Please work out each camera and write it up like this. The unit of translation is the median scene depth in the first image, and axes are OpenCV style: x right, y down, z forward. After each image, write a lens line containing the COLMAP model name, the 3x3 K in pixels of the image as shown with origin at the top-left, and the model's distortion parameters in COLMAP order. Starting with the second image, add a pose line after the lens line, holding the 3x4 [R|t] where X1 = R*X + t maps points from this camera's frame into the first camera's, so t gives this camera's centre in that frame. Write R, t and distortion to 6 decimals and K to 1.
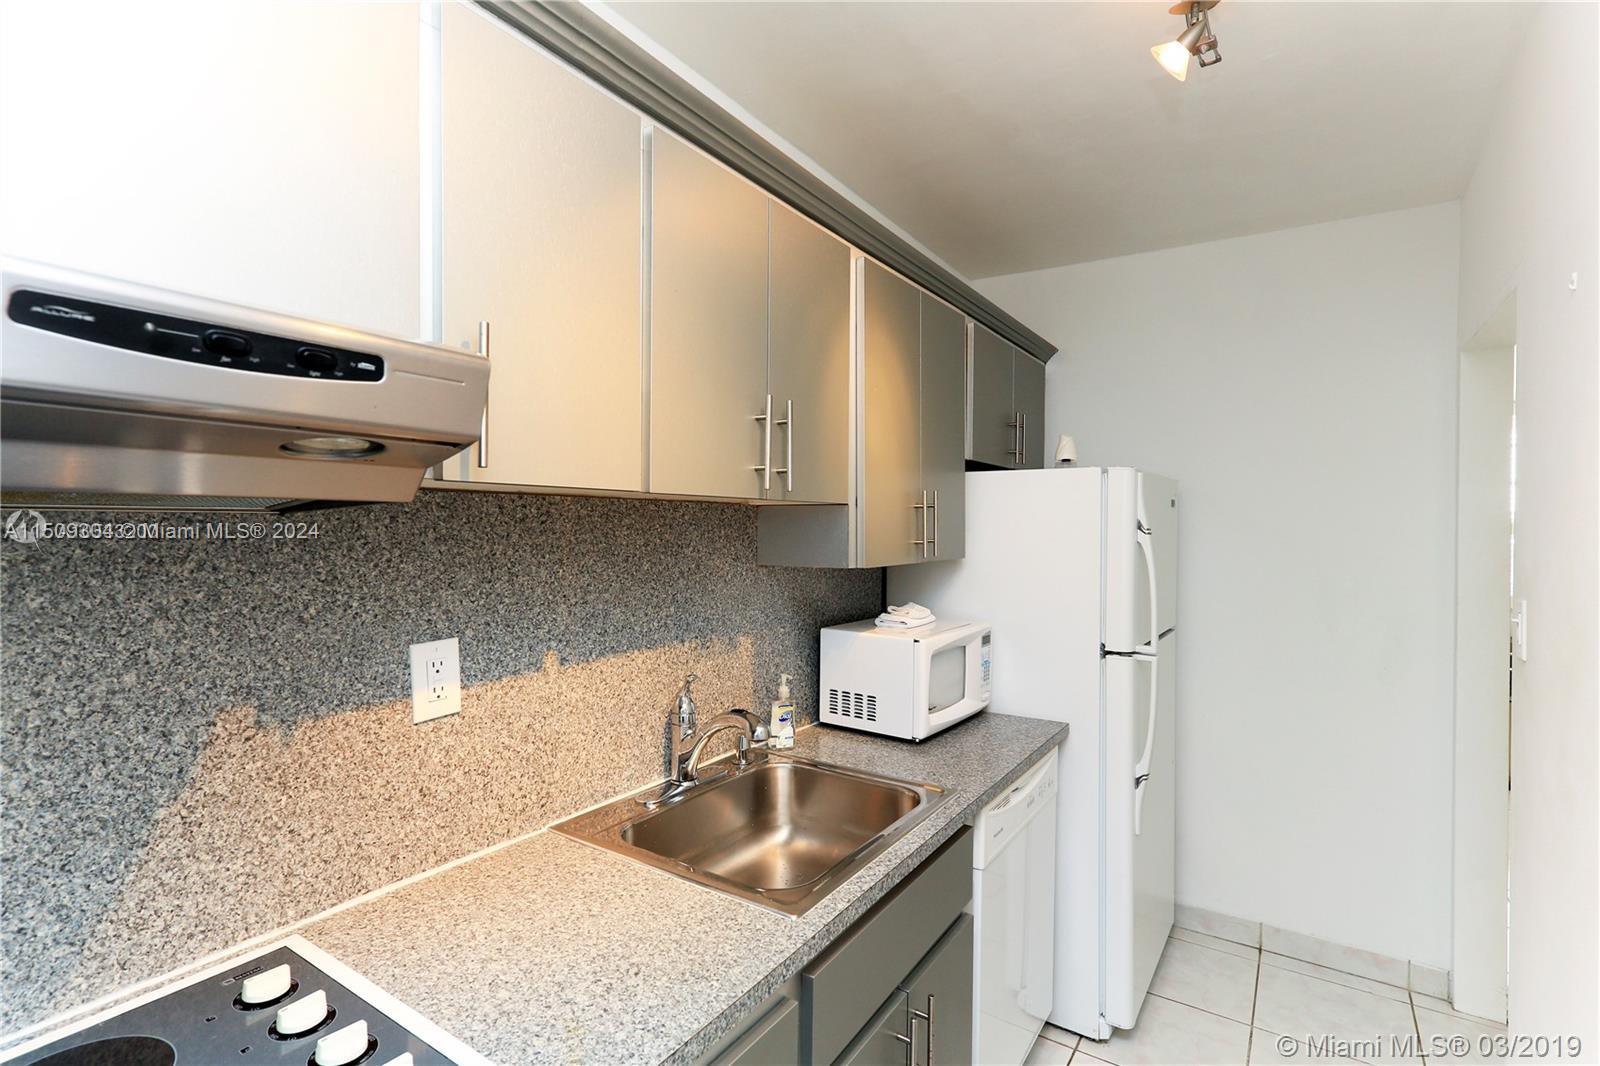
lens RADIAL K [[760.7, 0, 800.2], [0, 760.7, 532.9], [0, 0, 1]] dist [0.002383, 0.000120]
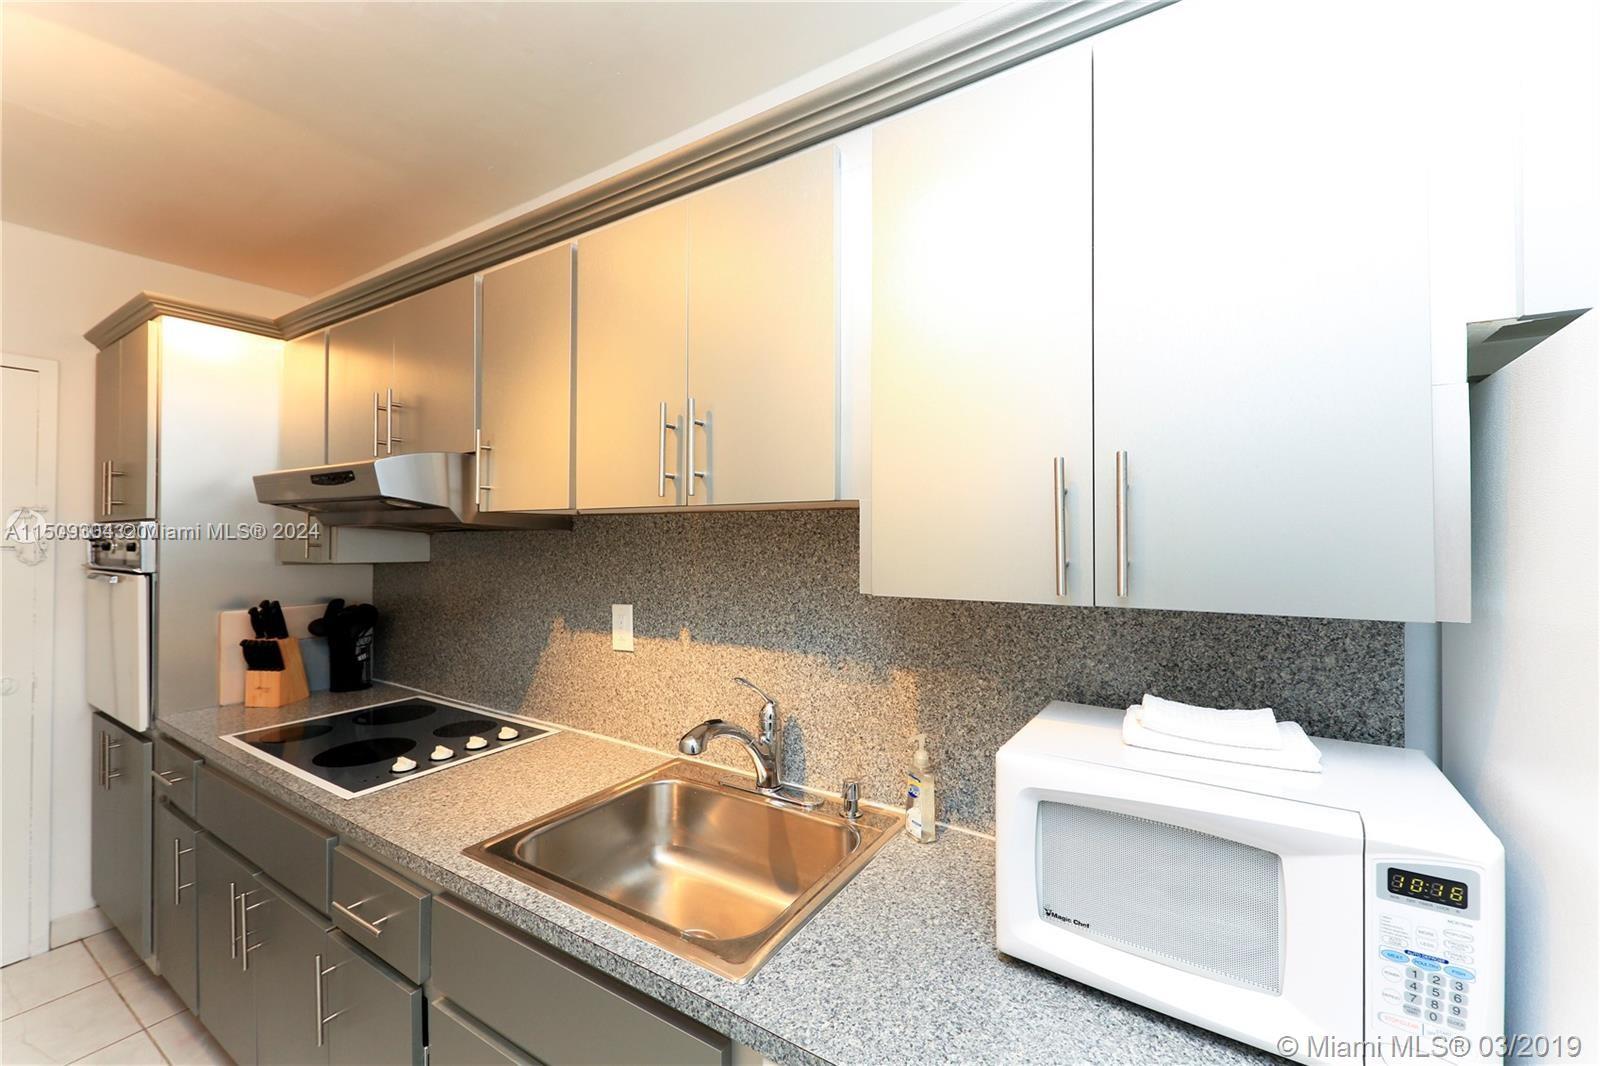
lens RADIAL K [[618.3, 0, 806.3], [0, 618.3, 526.8], [0, 0, 1]] dist [-0.006145, 0.000201]
pose [[0.039439, -0.017019, -0.999077, 0.626308], [-0.007352, 0.999823, -0.017322, -0.005668], [0.999195, 0.008028, 0.039307, 0.940018]]
